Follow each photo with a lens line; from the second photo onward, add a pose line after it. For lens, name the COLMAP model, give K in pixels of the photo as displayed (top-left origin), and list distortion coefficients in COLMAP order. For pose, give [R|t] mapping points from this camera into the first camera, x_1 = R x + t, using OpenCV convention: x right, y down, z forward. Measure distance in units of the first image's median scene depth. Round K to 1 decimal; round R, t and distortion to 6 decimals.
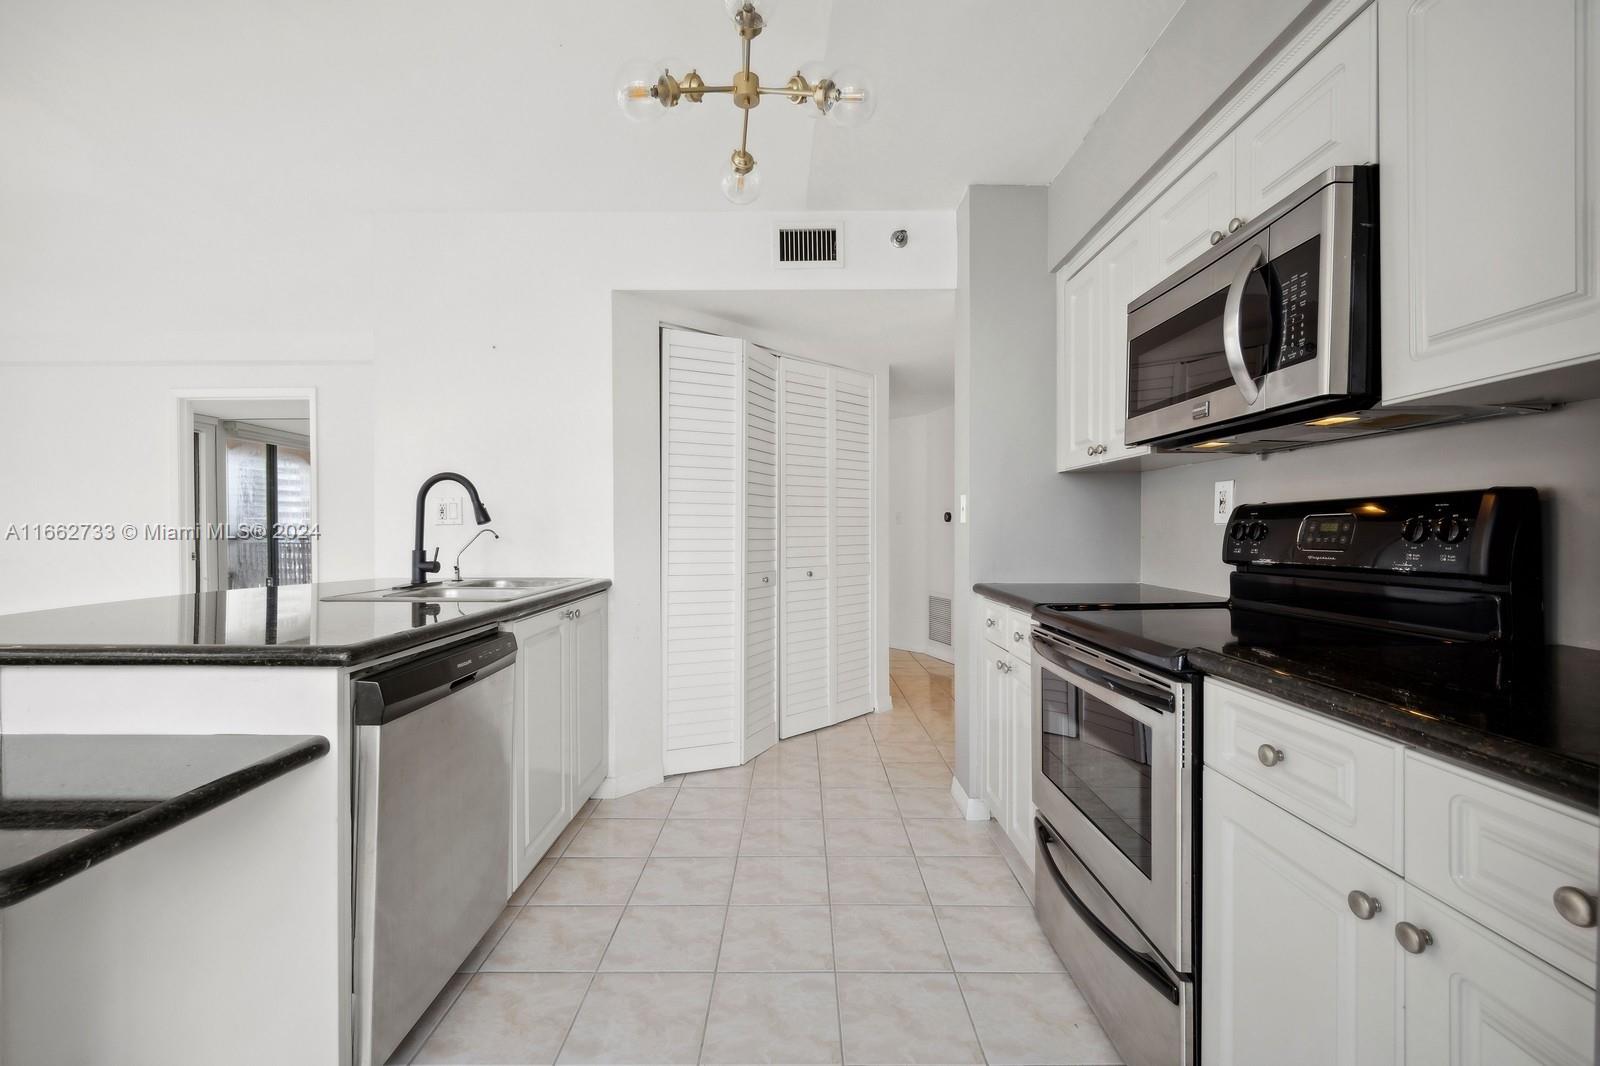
lens RADIAL K [[682.1, 0, 803.1], [0, 682.1, 529.2], [0, 0, 1]] dist [-0.001265, -0.000098]
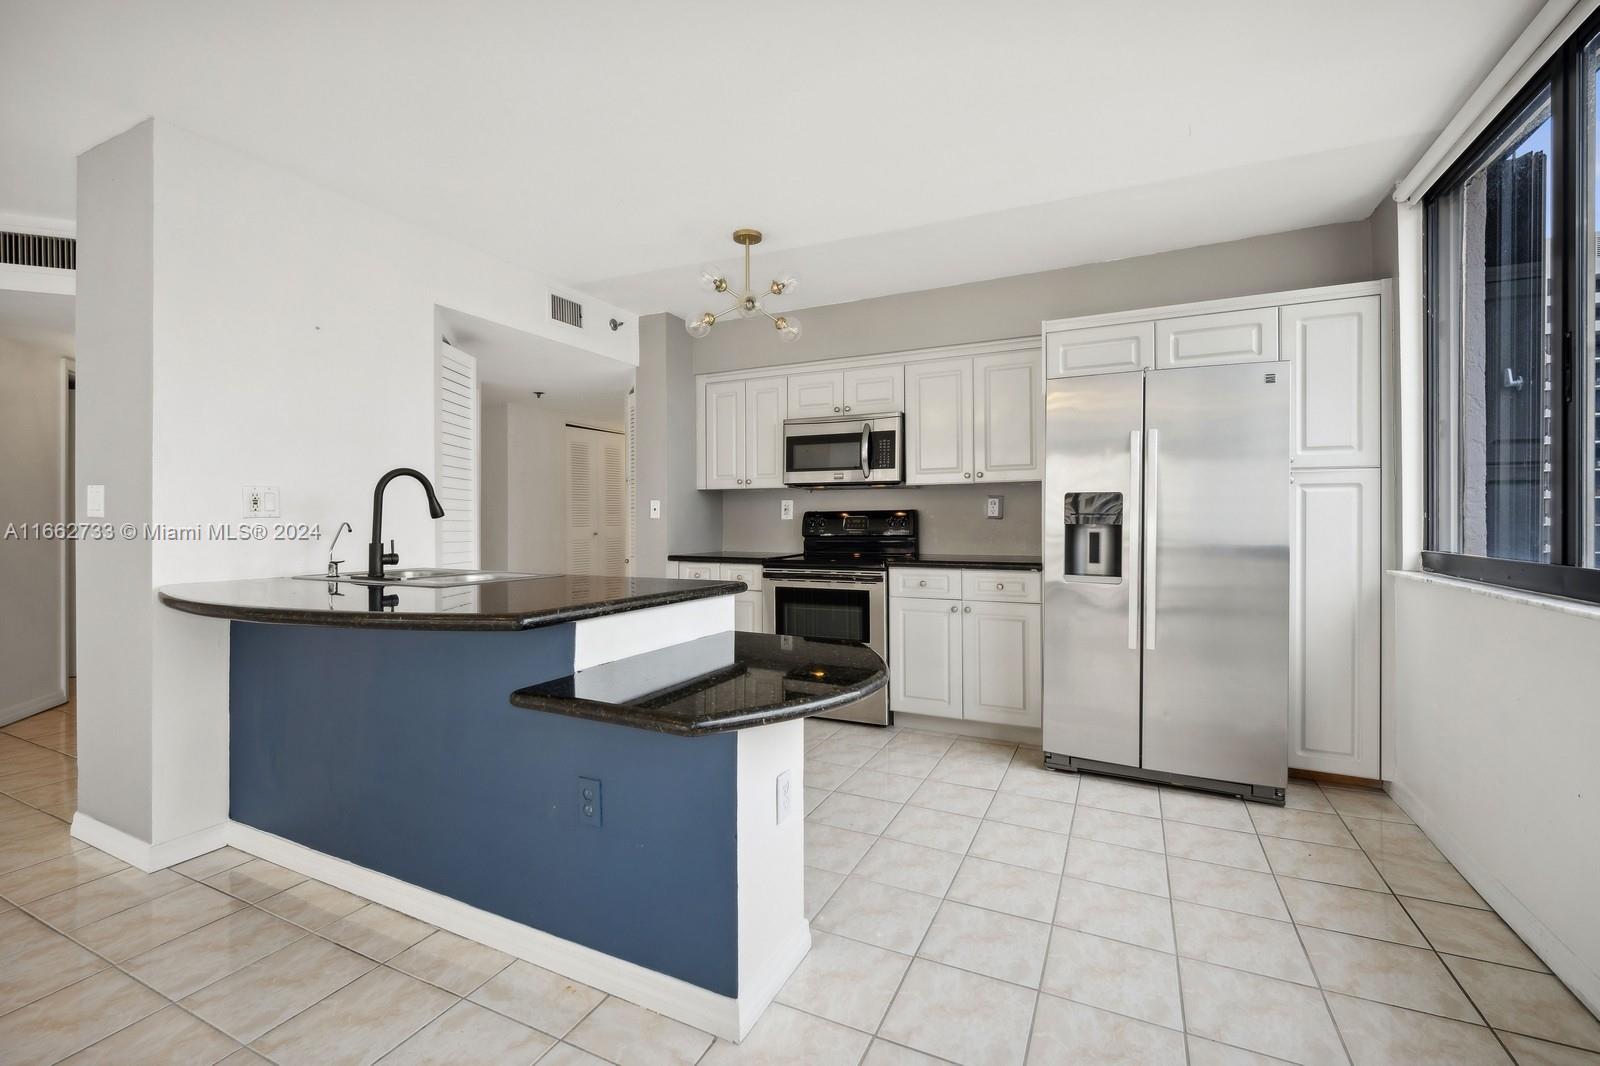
lens RADIAL K [[687.6, 0, 799.3], [0, 687.6, 514.0], [0, 0, 1]] dist [-0.001388, 0.000143]
pose [[0.446803, 0.009682, 0.894580, -1.200686], [0.001223, 0.999934, -0.011433, -0.000080], [-0.894632, 0.006203, 0.446761, -0.021741]]
